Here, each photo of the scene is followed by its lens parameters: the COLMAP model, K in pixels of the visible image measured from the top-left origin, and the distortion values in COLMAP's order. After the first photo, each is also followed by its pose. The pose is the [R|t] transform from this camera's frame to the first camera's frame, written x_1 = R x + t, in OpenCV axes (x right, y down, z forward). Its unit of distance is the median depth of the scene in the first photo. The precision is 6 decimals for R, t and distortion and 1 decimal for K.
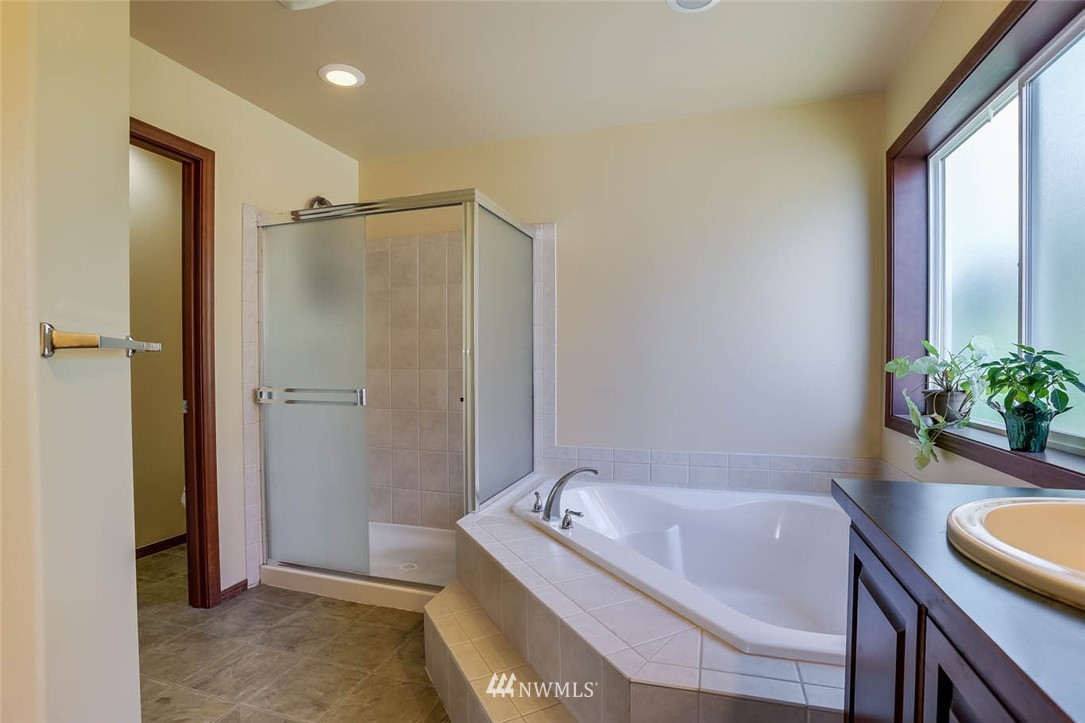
lens RADIAL K [[549.6, 0, 543.7], [0, 549.6, 365.8], [0, 0, 1]] dist [-0.005537, 0.002716]
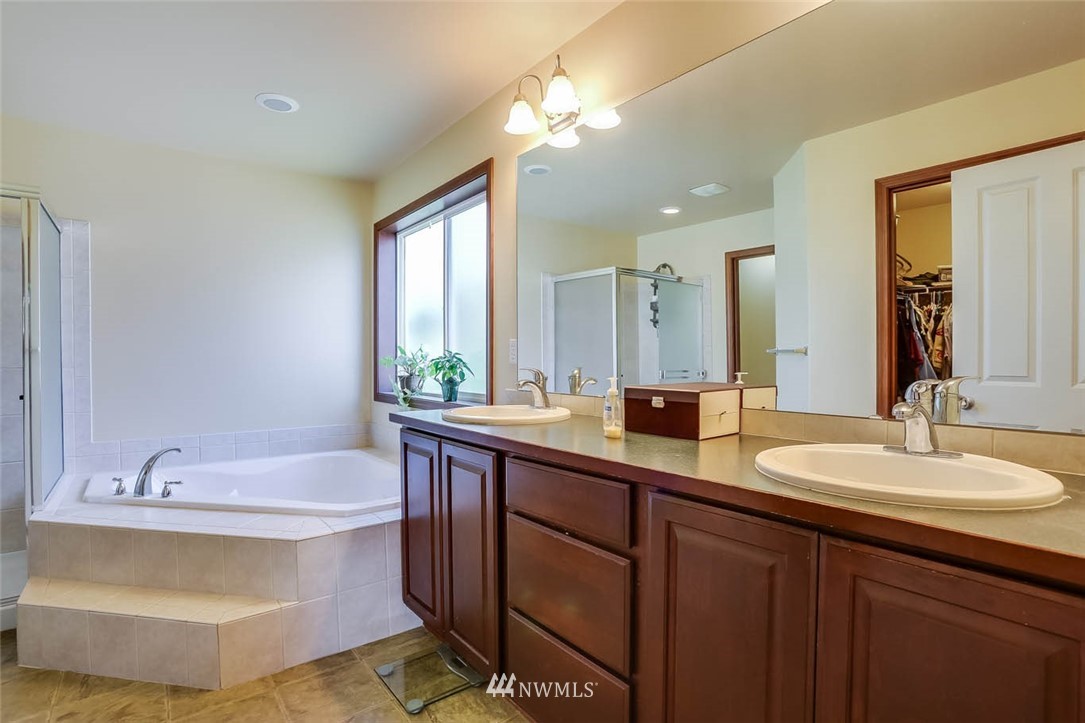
lens RADIAL K [[549.6, 0, 544.2], [0, 549.6, 360.8], [0, 0, 1]] dist [-0.005537, 0.002716]
pose [[0.587733, -0.005171, 0.809038, -0.443770], [0.009279, 0.999957, -0.000350, 0.005069], [-0.809001, 0.007712, 0.587756, -0.382779]]
